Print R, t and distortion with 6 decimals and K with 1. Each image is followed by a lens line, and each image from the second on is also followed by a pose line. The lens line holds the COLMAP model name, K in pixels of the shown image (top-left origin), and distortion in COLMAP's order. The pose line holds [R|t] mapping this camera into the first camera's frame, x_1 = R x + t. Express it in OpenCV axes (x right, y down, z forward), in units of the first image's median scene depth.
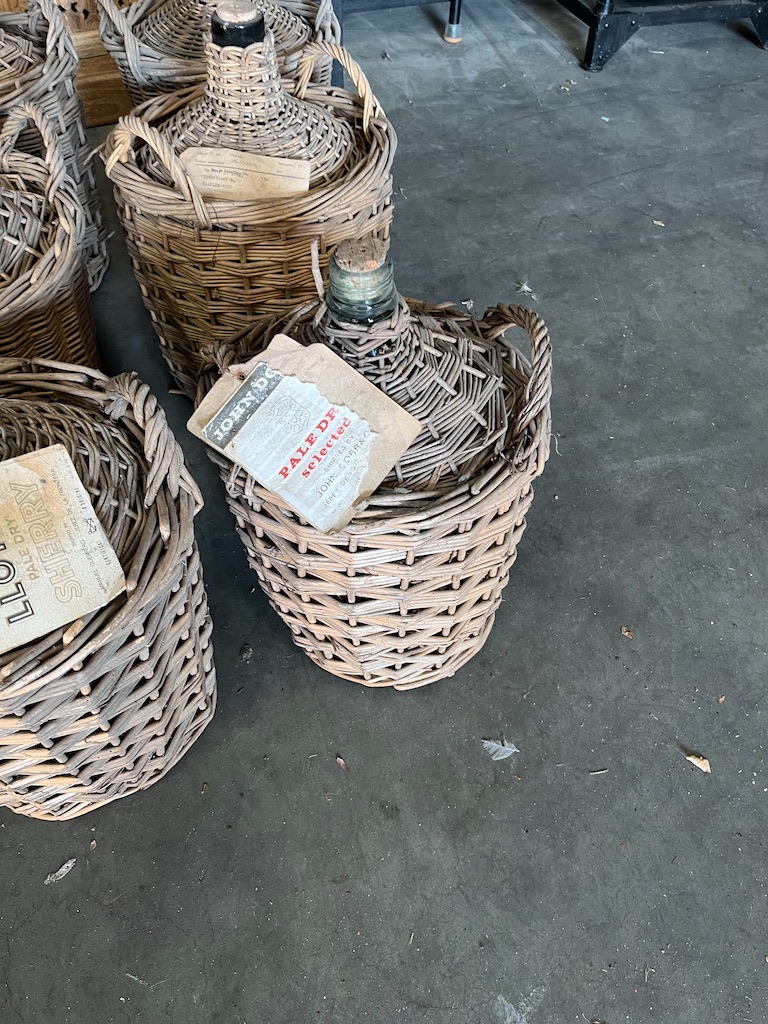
lens RADIAL K [[776.4, 0, 384.0], [0, 776.4, 512.0], [0, 0, 1]] dist [0.044820, -0.064340]
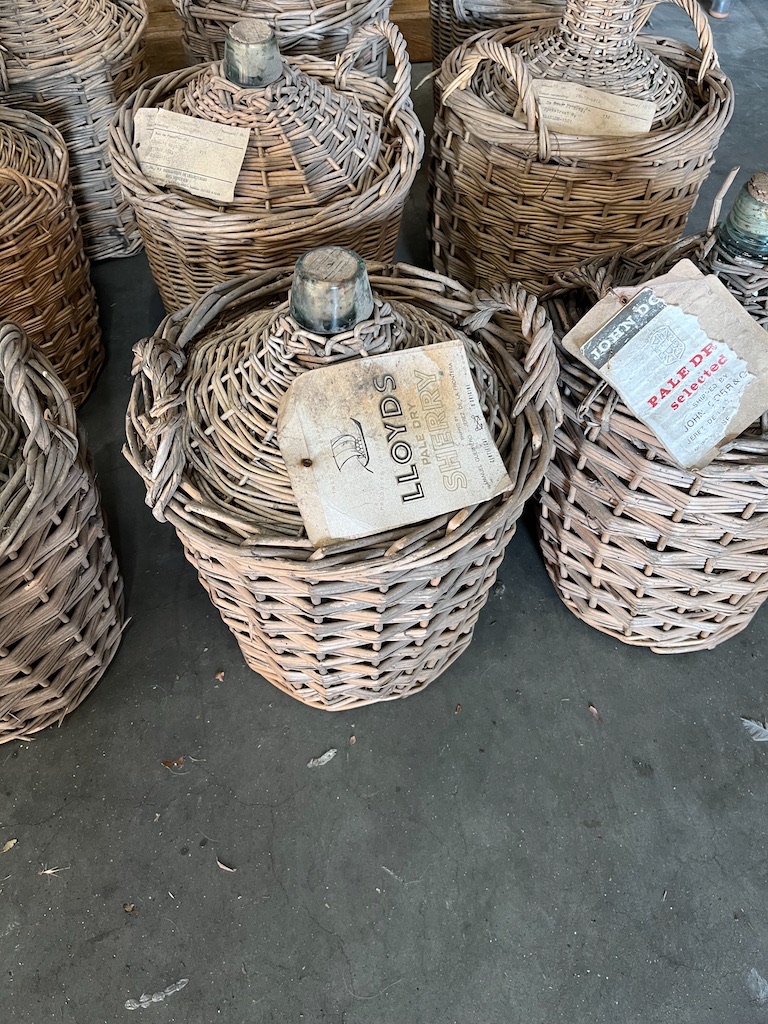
lens RADIAL K [[775.1, 0, 383.0], [0, 775.1, 504.9], [0, 0, 1]] dist [0.066463, -0.110115]
pose [[0.978189, 0.157535, -0.135382, -0.241584], [-0.155183, 0.987494, 0.027822, 0.081204], [0.138071, -0.006206, 0.990403, -0.021007]]
